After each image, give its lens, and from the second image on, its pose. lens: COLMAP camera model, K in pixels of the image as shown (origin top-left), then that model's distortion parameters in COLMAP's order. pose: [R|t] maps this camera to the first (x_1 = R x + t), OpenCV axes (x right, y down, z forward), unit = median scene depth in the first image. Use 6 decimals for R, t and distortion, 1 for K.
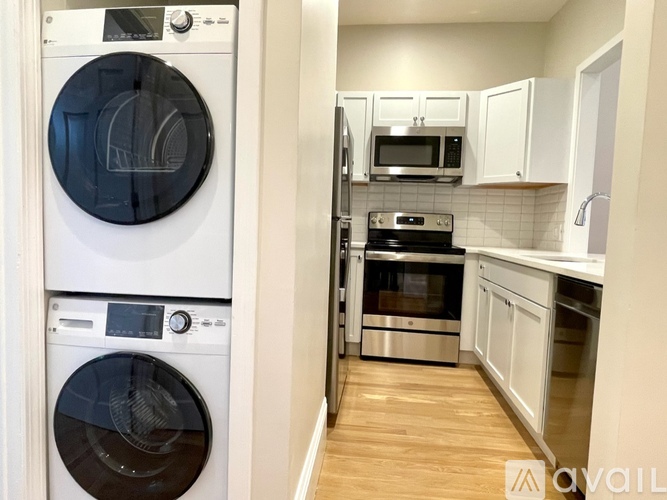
lens RADIAL K [[397.4, 0, 331.9], [0, 397.4, 253.2], [0, 0, 1]] dist [-0.003171, -0.002480]
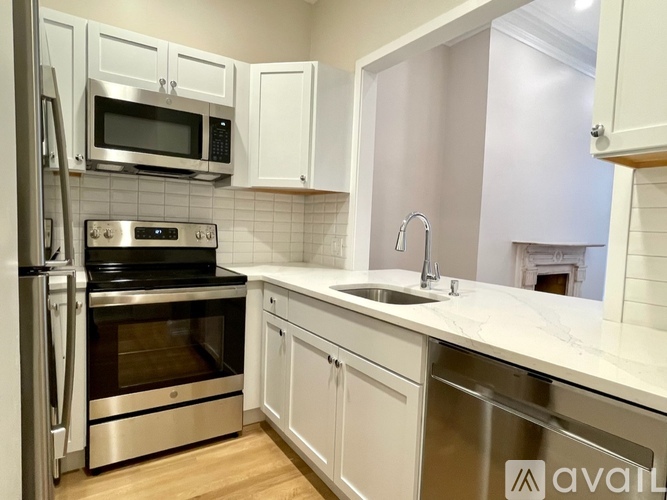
lens RADIAL K [[397.4, 0, 331.9], [0, 397.4, 253.2], [0, 0, 1]] dist [-0.003171, -0.002480]
pose [[0.769867, -0.047670, 0.636421, -0.006524], [0.032423, 0.998840, 0.035595, -0.068827], [-0.637380, -0.006769, 0.770520, 0.314514]]
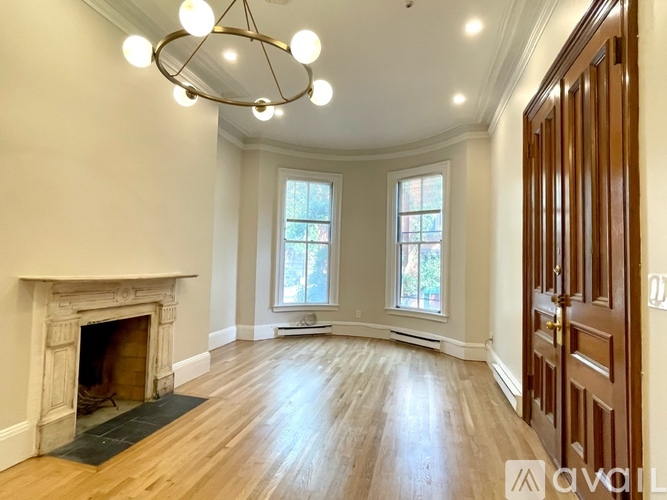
lens RADIAL K [[383.6, 0, 332.3], [0, 383.6, 252.1], [0, 0, 1]] dist [-0.002048, -0.000301]
pose [[0.134311, 0.001356, 0.990938, 0.583804], [0.043839, 0.999012, -0.007309, -0.059749], [-0.989969, 0.044424, 0.134119, 0.228202]]
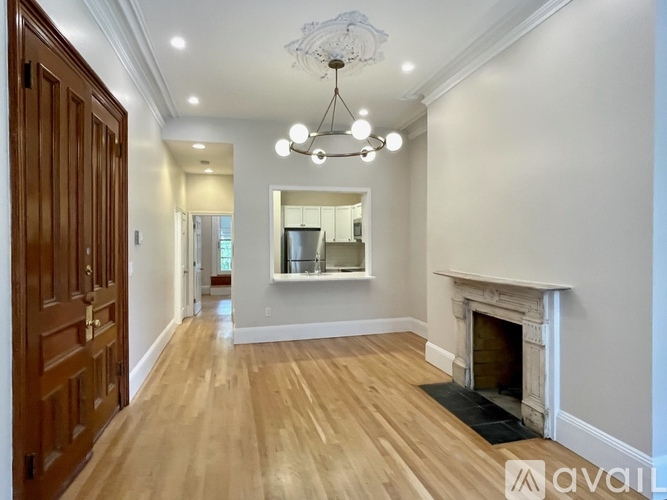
lens RADIAL K [[397.4, 0, 331.9], [0, 397.4, 253.2], [0, 0, 1]] dist [-0.003171, -0.002480]
pose [[0.343324, -0.009392, -0.939170, 2.332044], [-0.044770, 0.998650, -0.026353, -0.048833], [0.938150, 0.051094, 0.342439, 0.085470]]
